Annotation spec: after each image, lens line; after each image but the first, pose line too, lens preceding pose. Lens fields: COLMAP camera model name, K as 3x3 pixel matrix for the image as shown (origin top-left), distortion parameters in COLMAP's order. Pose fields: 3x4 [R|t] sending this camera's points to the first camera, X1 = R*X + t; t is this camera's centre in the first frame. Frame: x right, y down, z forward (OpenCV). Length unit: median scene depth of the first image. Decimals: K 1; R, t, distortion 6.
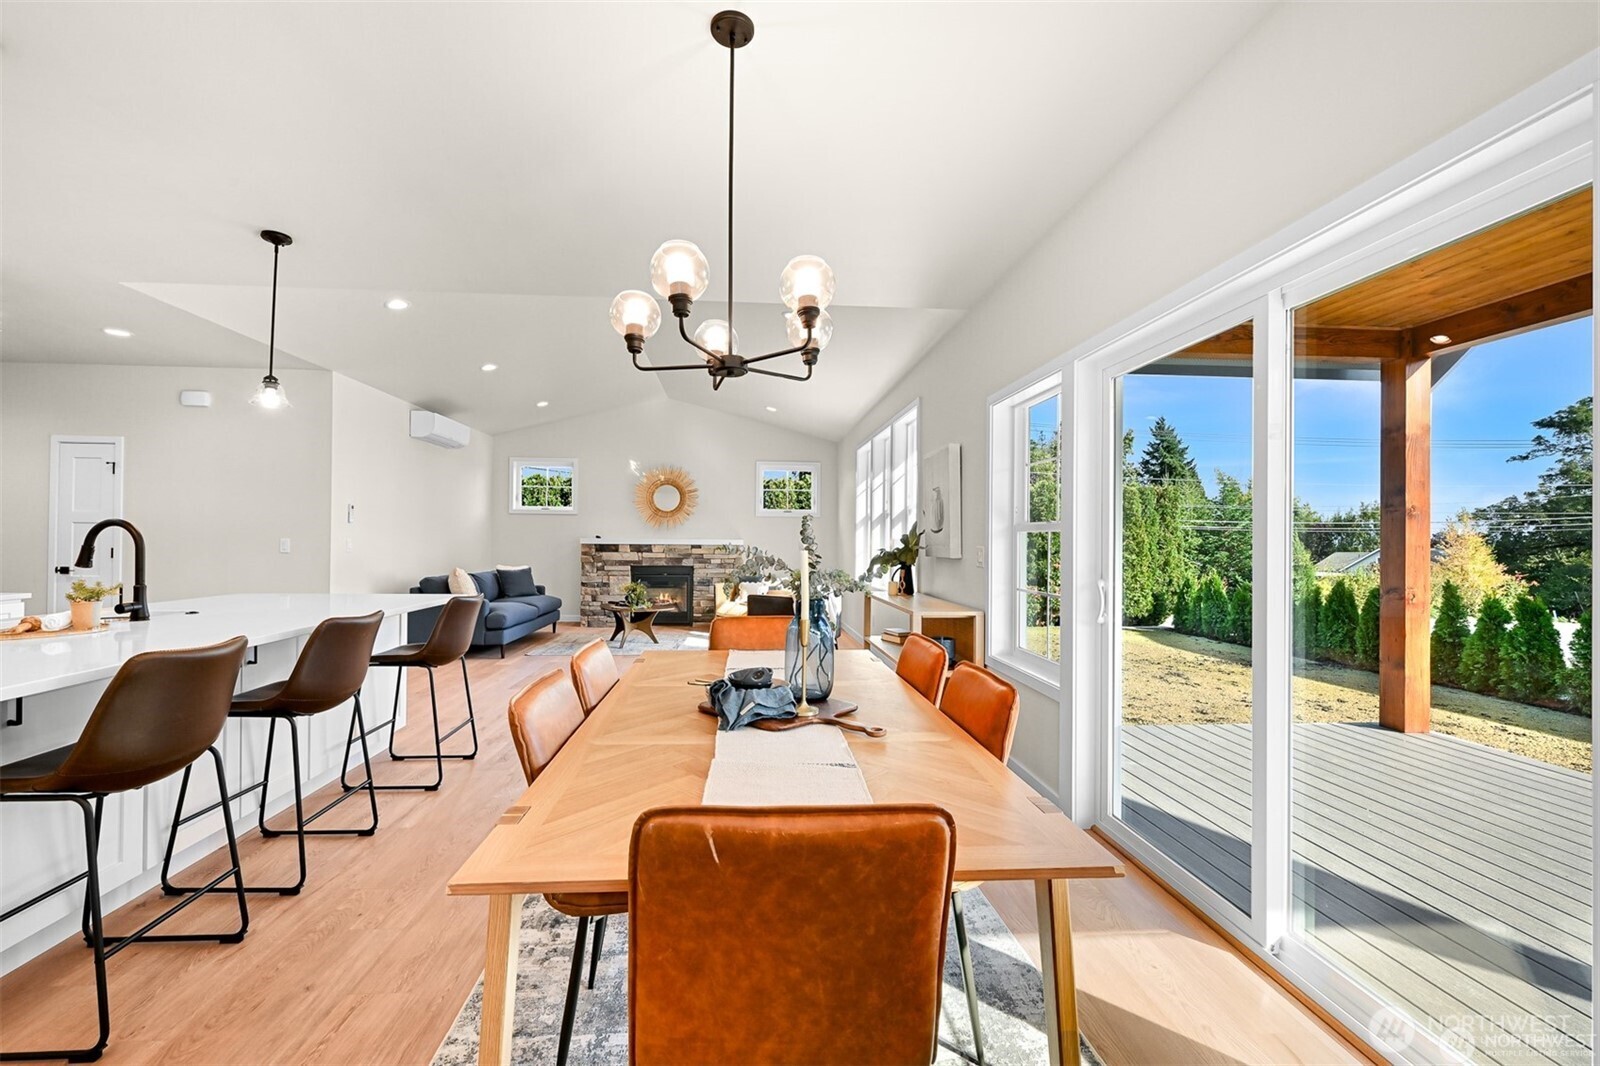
lens RADIAL K [[660.6, 0, 800.0], [0, 660.6, 533.0], [0, 0, 1]] dist [0.000581, 0.000056]
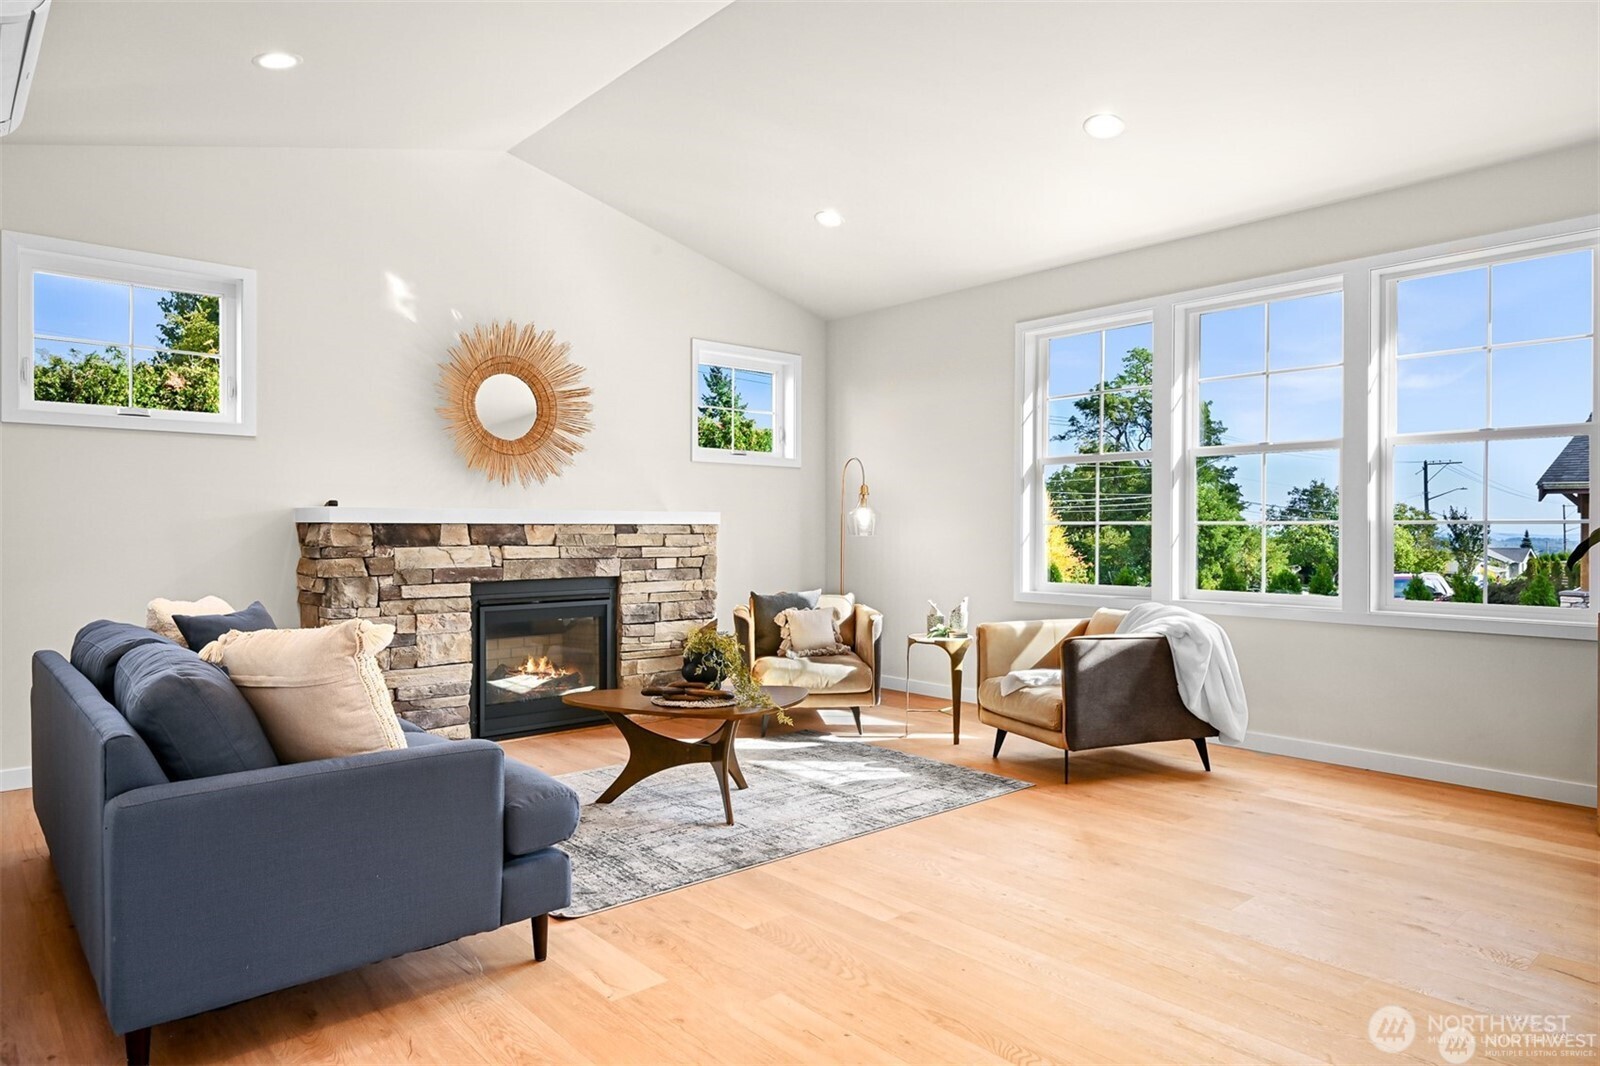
lens RADIAL K [[964.1, 0, 800.0], [0, 964.1, 533.0], [0, 0, 1]] dist [0.000584, -0.000162]
pose [[0.802870, -0.011597, 0.596042, -0.427056], [0.001613, 0.999849, 0.017282, 0.013086], [-0.596153, -0.012914, 0.802767, 0.460488]]
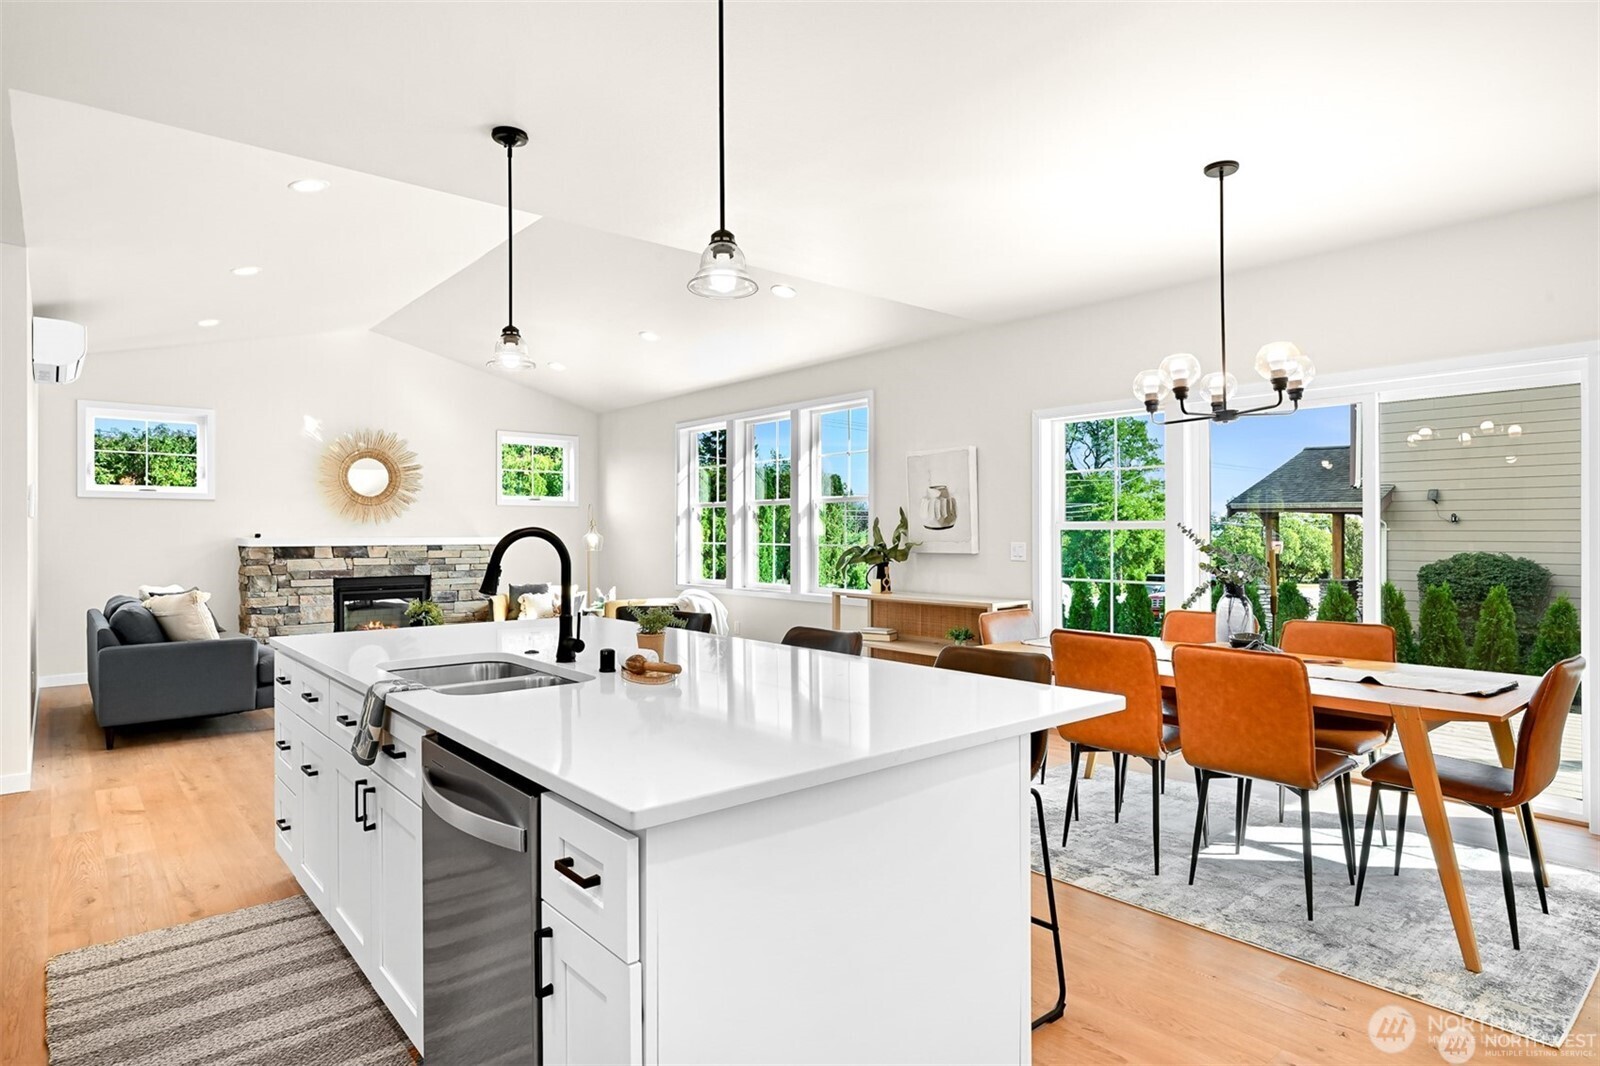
lens RADIAL K [[875.7, 0, 800.0], [0, 875.7, 533.0], [0, 0, 1]] dist [-0.000713, -0.001028]
pose [[0.815974, -0.011076, 0.577982, -0.381456], [0.003632, 0.999895, 0.014034, -0.006985], [-0.578077, -0.009352, 0.815929, 0.006986]]
